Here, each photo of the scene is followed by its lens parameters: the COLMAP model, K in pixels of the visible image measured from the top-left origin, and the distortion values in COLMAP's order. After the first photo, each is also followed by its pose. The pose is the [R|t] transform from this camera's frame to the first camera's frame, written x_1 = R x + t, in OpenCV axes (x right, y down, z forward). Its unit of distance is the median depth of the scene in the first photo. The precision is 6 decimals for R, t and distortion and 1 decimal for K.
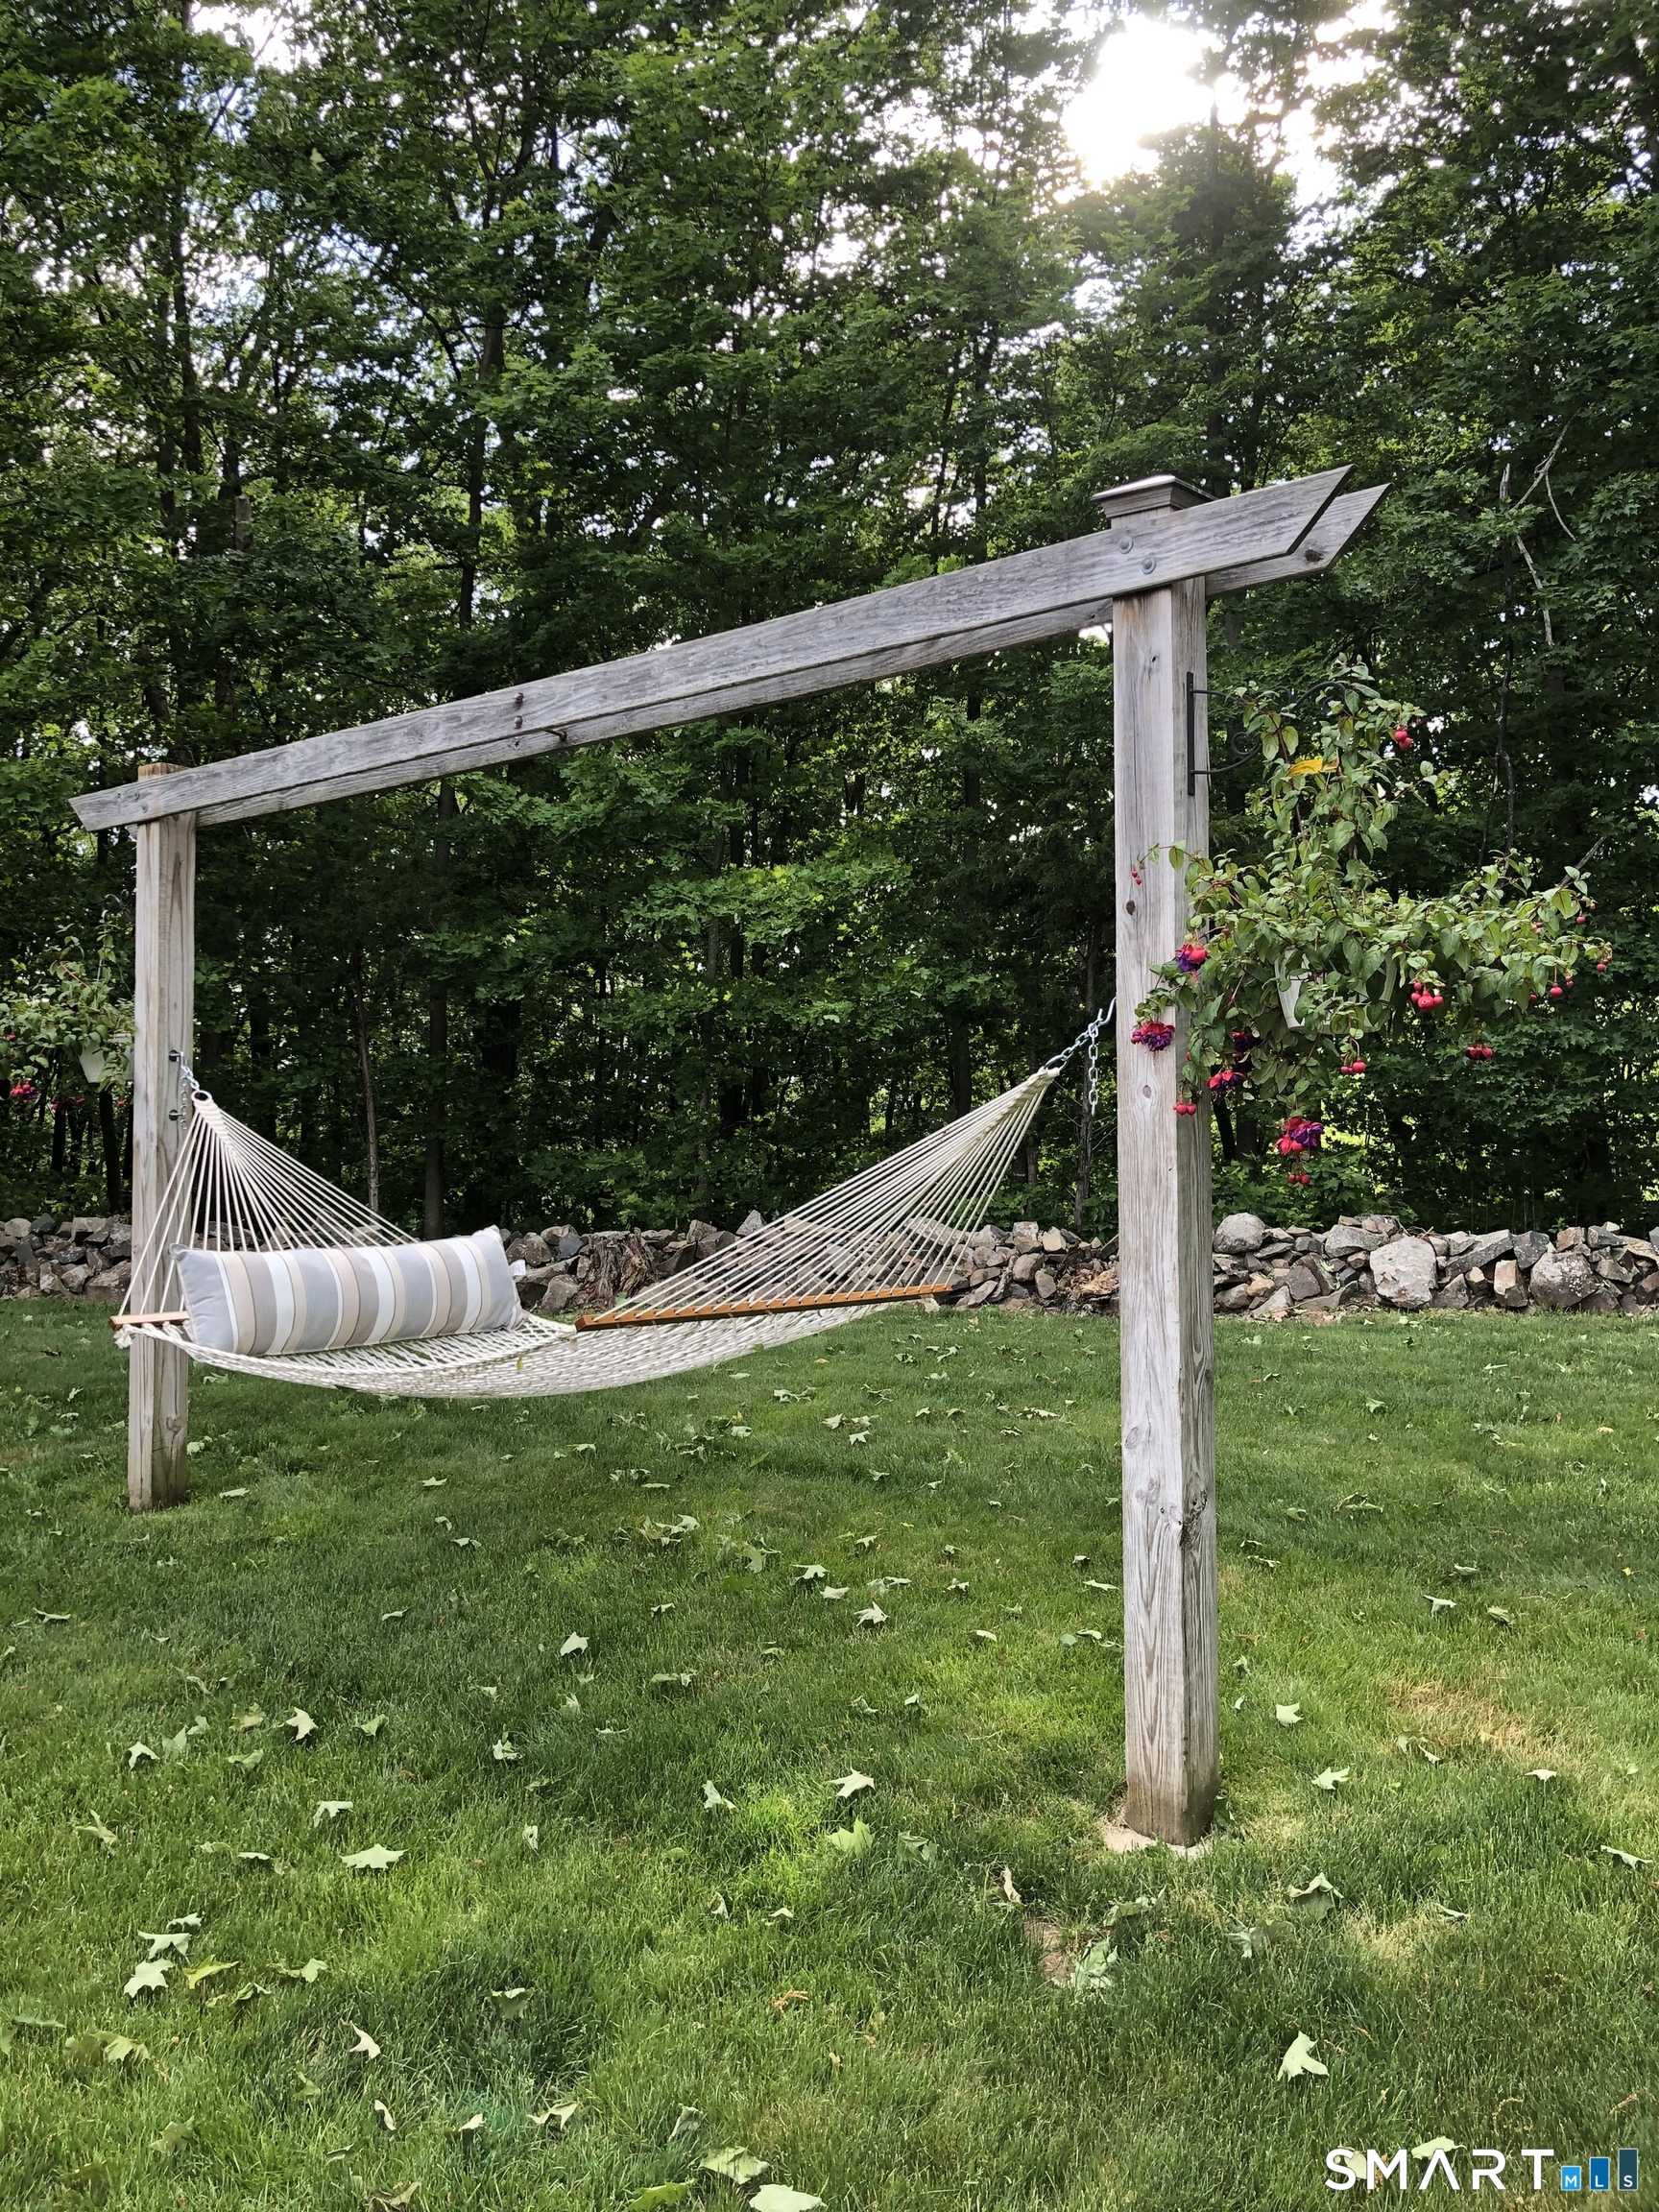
lens RADIAL K [[1810.2, 0, 829.5], [0, 1810.2, 1106.0], [0, 0, 1]] dist [0.119574, -0.395925]
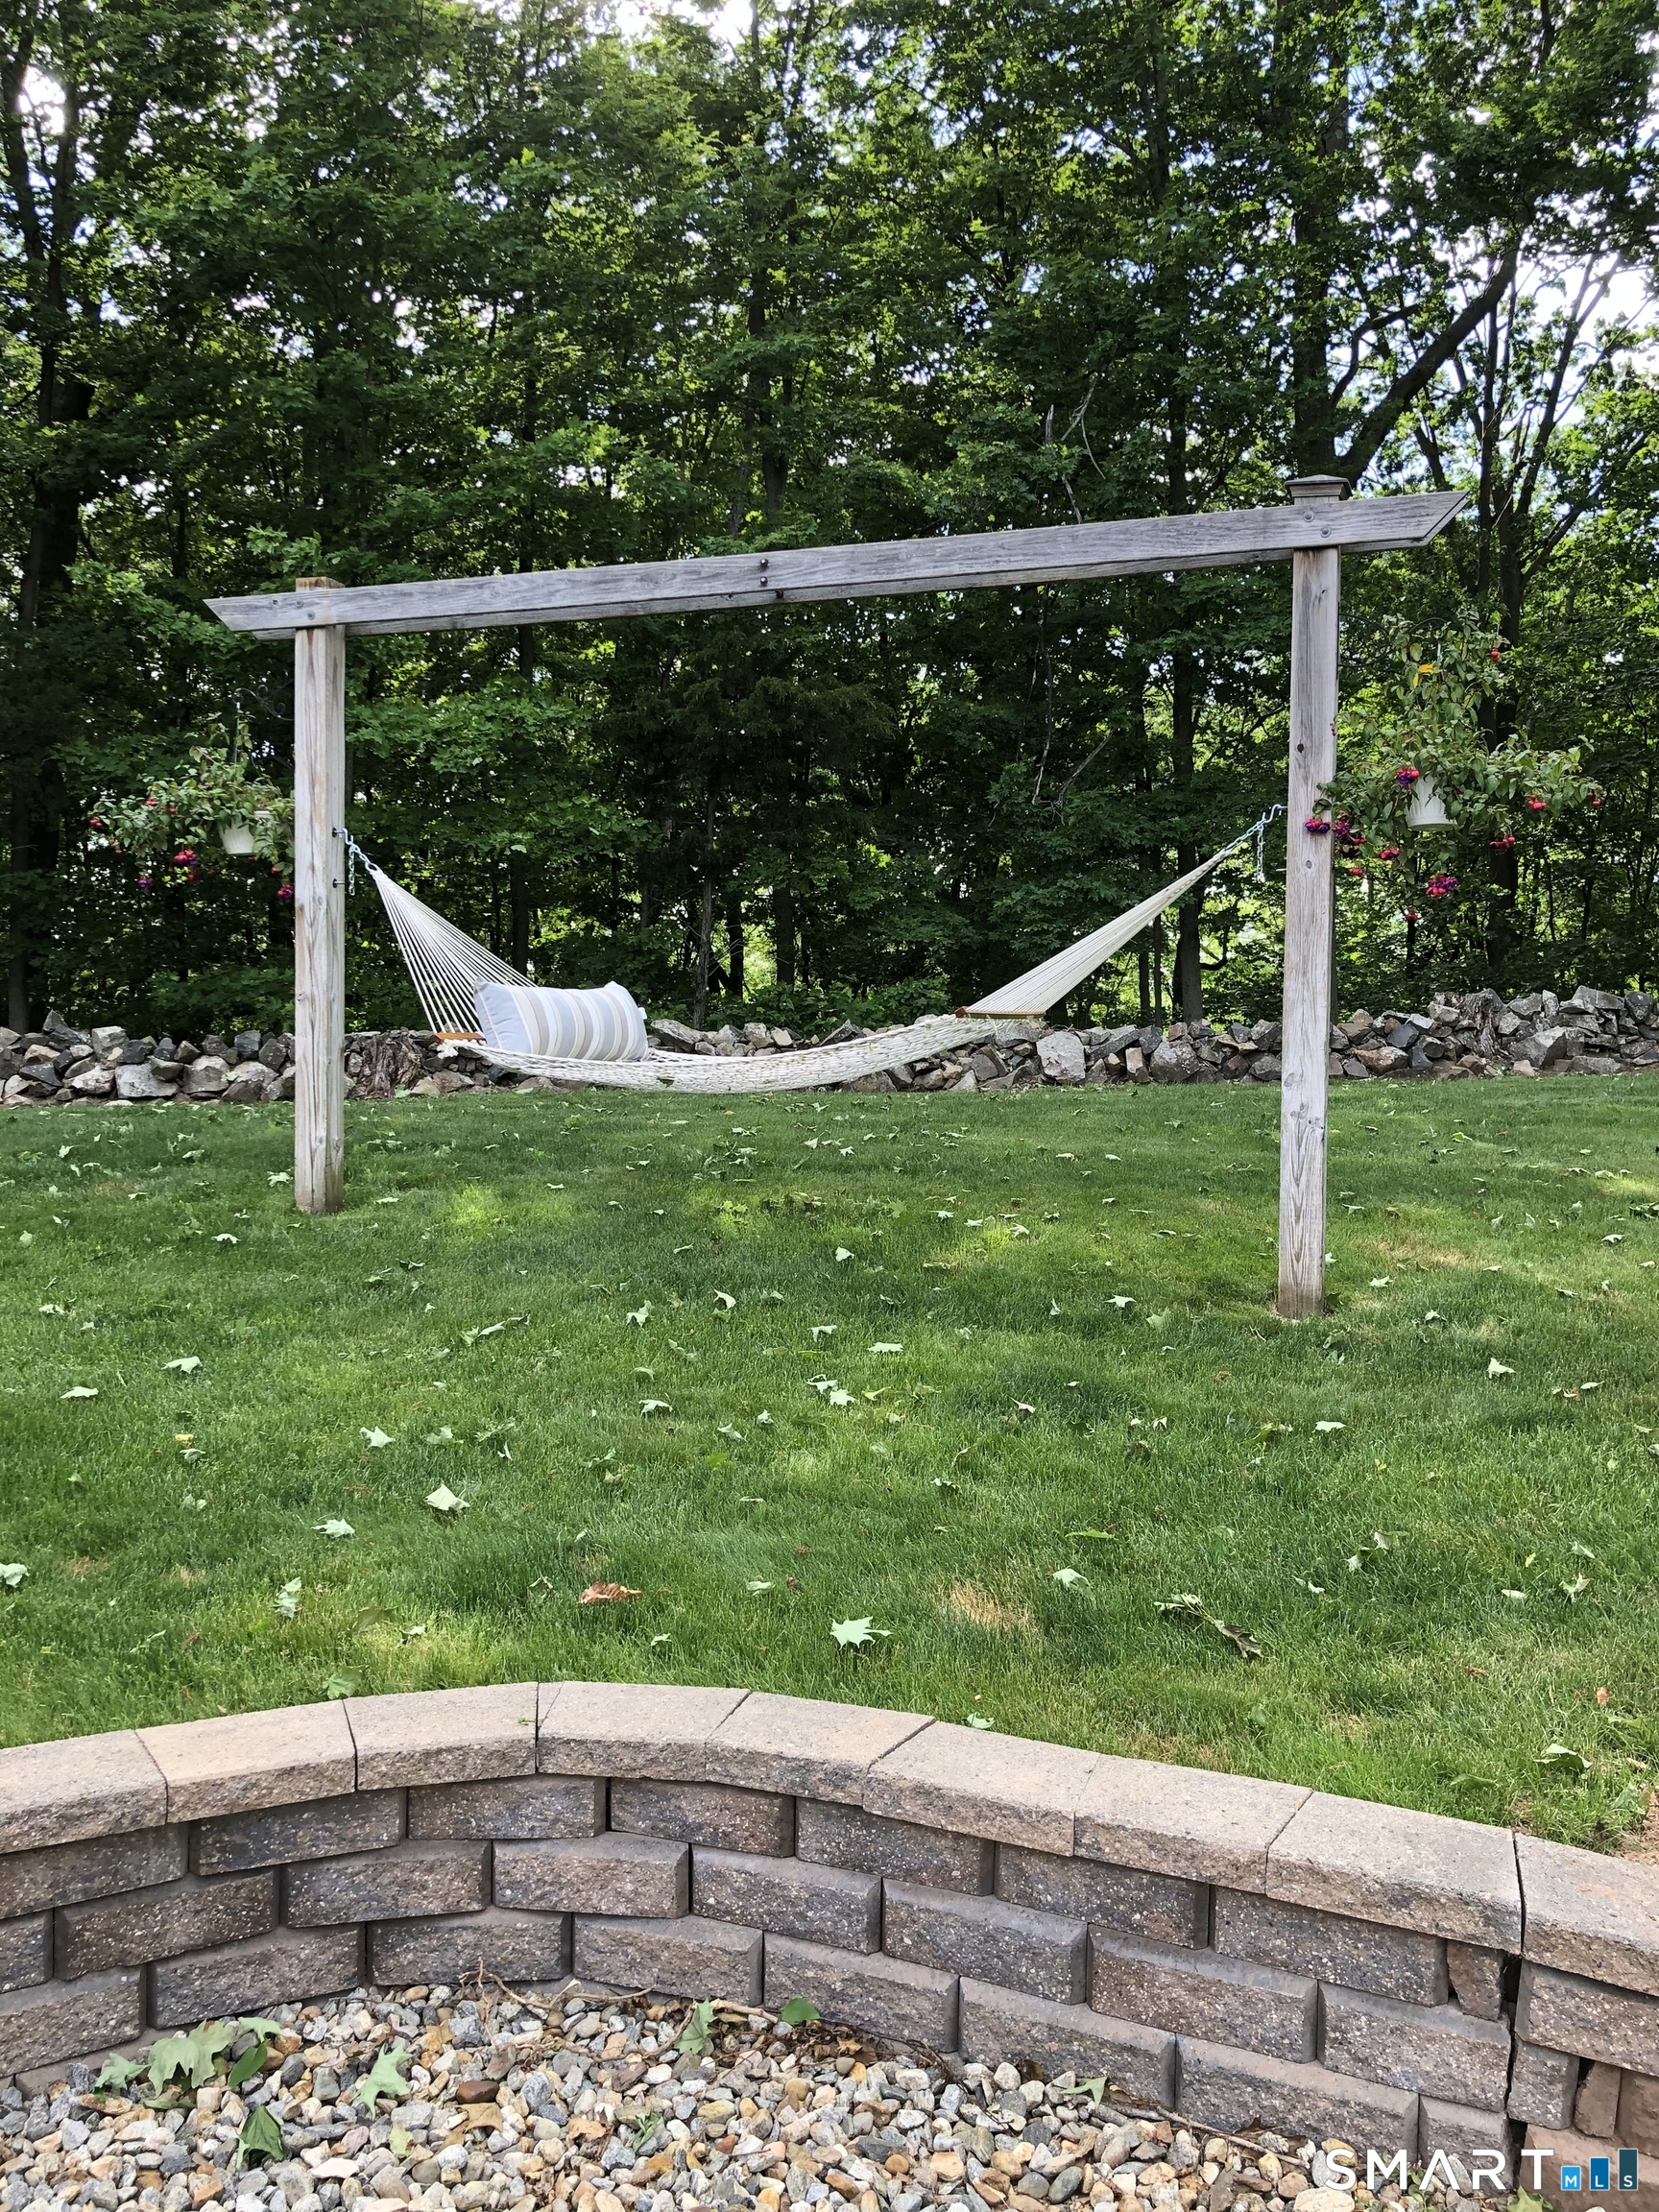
lens RADIAL K [[1810.2, 0, 829.5], [0, 1810.2, 1106.0], [0, 0, 1]] dist [0.119574, -0.395925]
pose [[0.929814, -0.009727, 0.367901, -0.481877], [-0.016908, 0.997466, 0.069104, 0.059954], [-0.367641, -0.070475, 0.927294, -0.212695]]
